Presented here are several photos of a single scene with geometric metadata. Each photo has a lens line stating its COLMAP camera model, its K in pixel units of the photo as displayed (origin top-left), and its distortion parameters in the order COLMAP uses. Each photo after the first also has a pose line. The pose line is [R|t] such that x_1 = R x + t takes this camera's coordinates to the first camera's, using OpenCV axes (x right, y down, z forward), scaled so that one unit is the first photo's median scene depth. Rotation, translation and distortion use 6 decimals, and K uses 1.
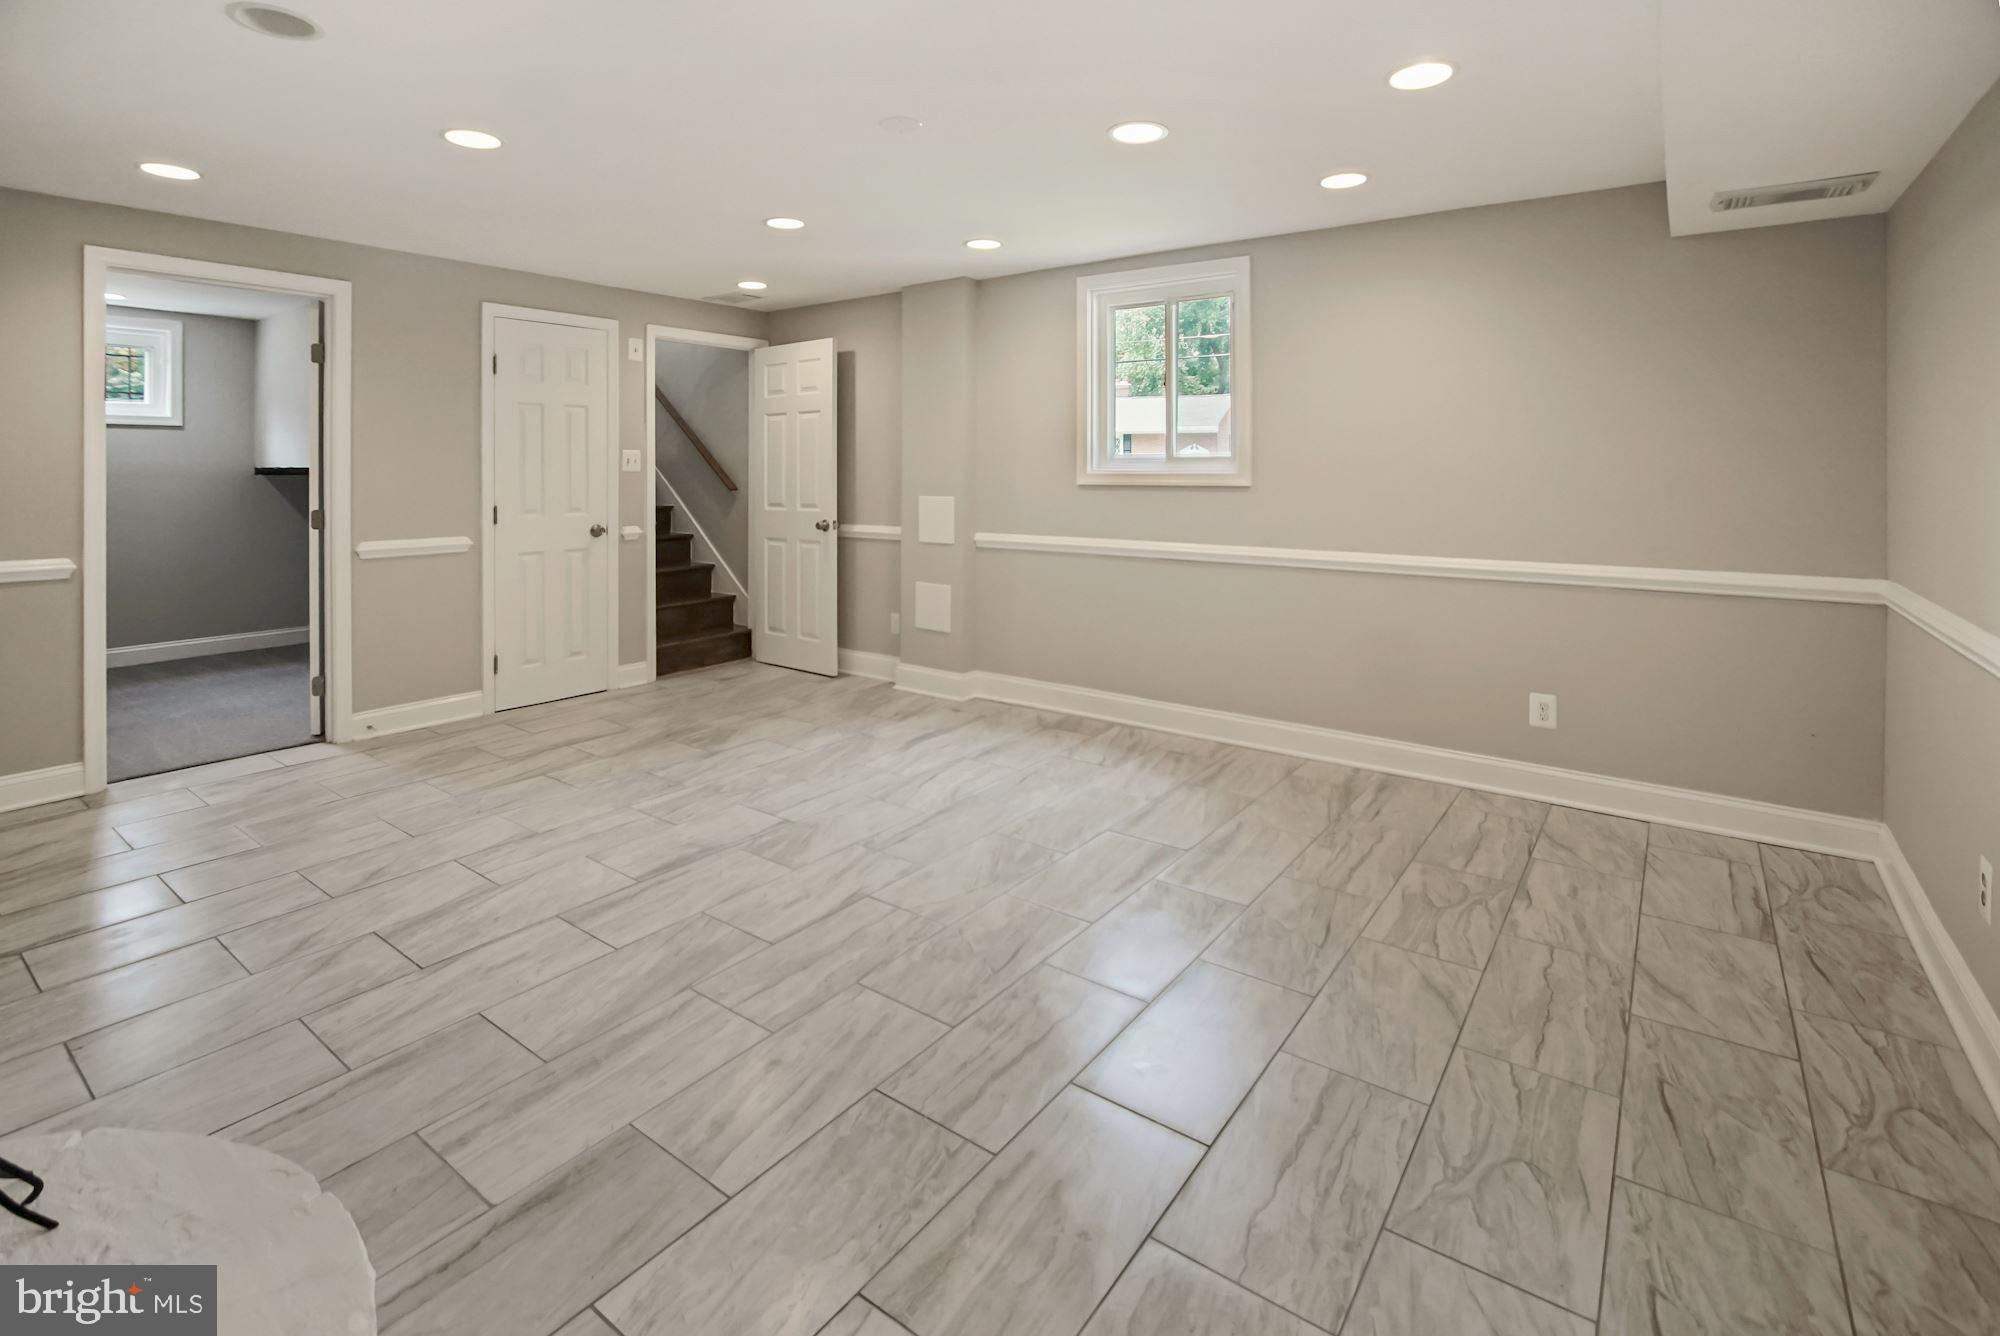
lens RADIAL K [[936.6, 0, 1000.3], [0, 936.6, 469.0], [0, 0, 1]] dist [-0.018924, 0.003733]
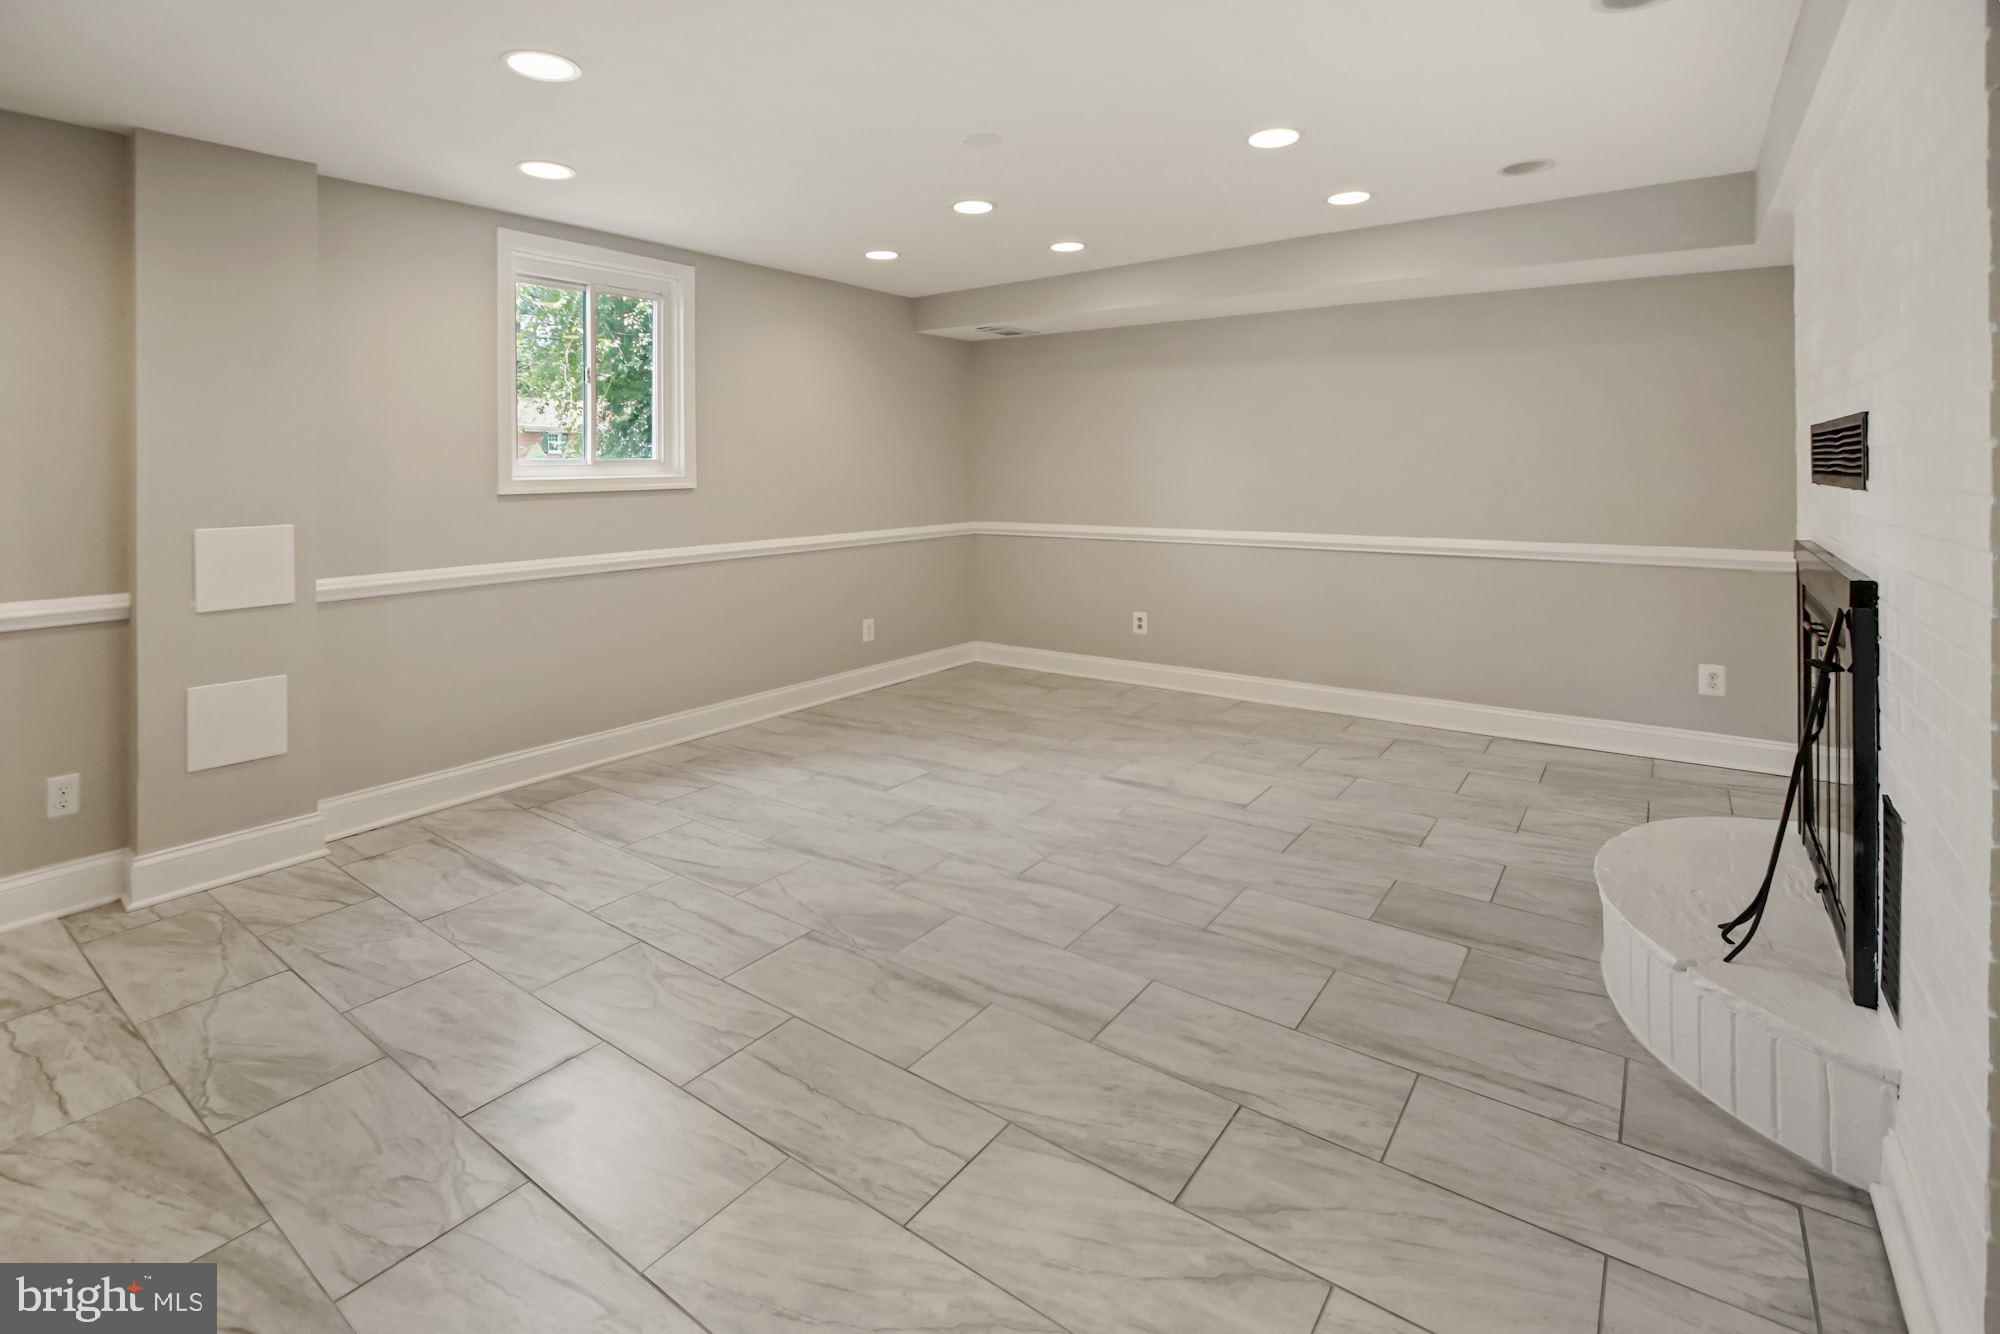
lens RADIAL K [[936.6, 0, 1000.3], [0, 936.6, 468.0], [0, 0, 1]] dist [-0.018924, 0.003733]
pose [[-0.005812, -0.002682, 0.999980, -1.575995], [0.011667, 0.999928, 0.002750, -0.006022], [-0.999915, 0.011683, -0.005780, 1.346910]]
